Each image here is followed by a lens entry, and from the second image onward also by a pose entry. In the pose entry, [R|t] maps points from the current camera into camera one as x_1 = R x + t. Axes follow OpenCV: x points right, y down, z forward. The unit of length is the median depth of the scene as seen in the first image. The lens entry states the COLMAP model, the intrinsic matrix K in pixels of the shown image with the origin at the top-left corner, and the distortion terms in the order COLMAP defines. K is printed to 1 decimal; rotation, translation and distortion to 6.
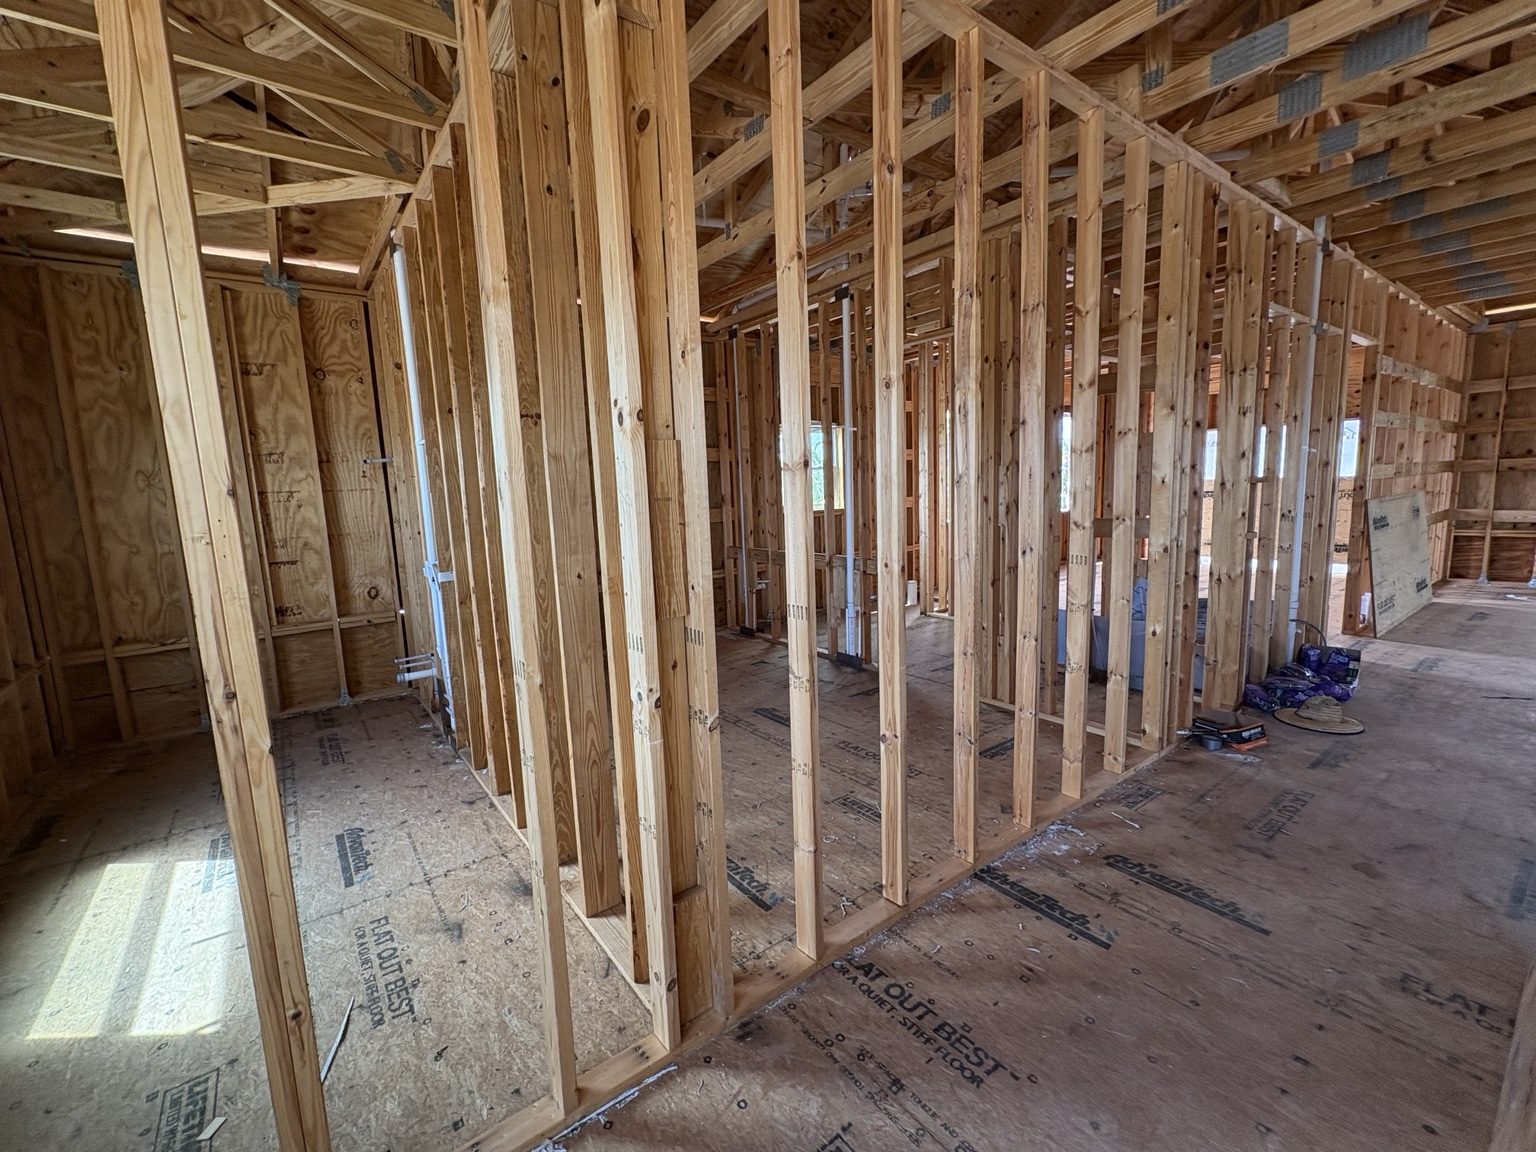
lens RADIAL K [[655.1, 0, 767.2], [0, 655.1, 573.6], [0, 0, 1]] dist [0.001592, 0.000174]
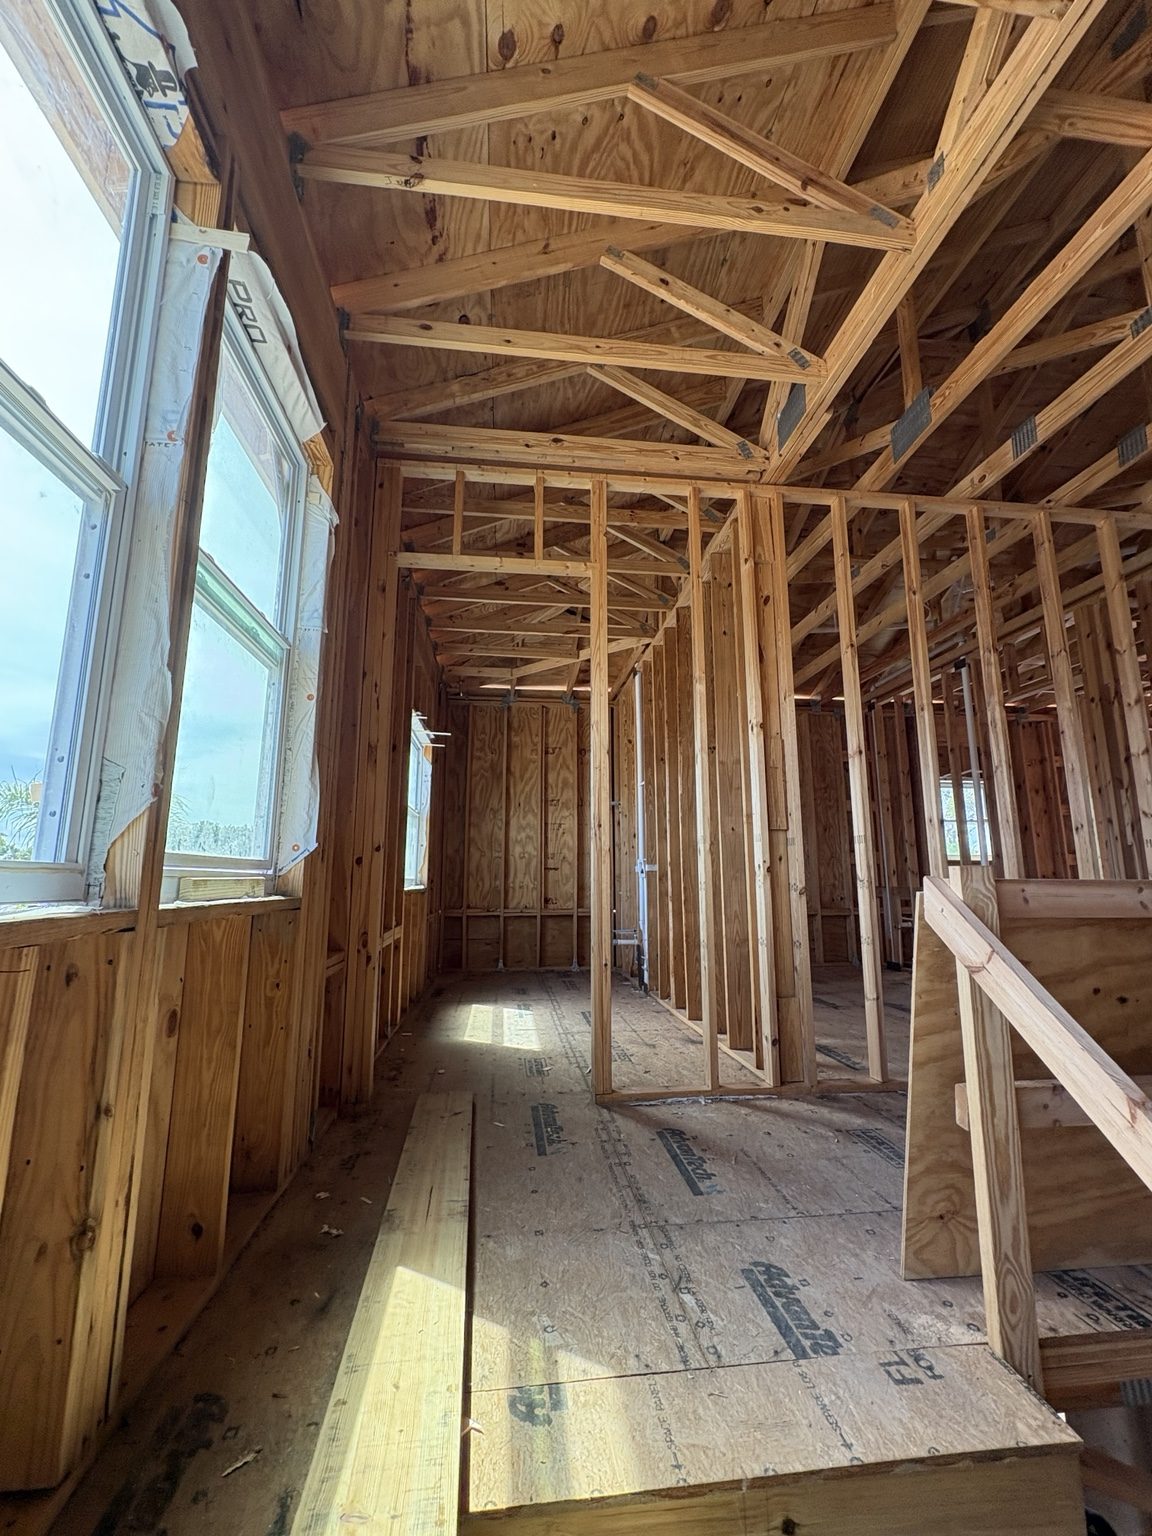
lens RADIAL K [[655.1, 0, 579.8], [0, 655.1, 764.3], [0, 0, 1]] dist [0.001592, 0.000174]
pose [[0.863767, -0.051734, -0.501229, 0.145425], [-0.100958, 0.956778, -0.272733, 0.210927], [0.493675, 0.286181, 0.821210, -0.405219]]
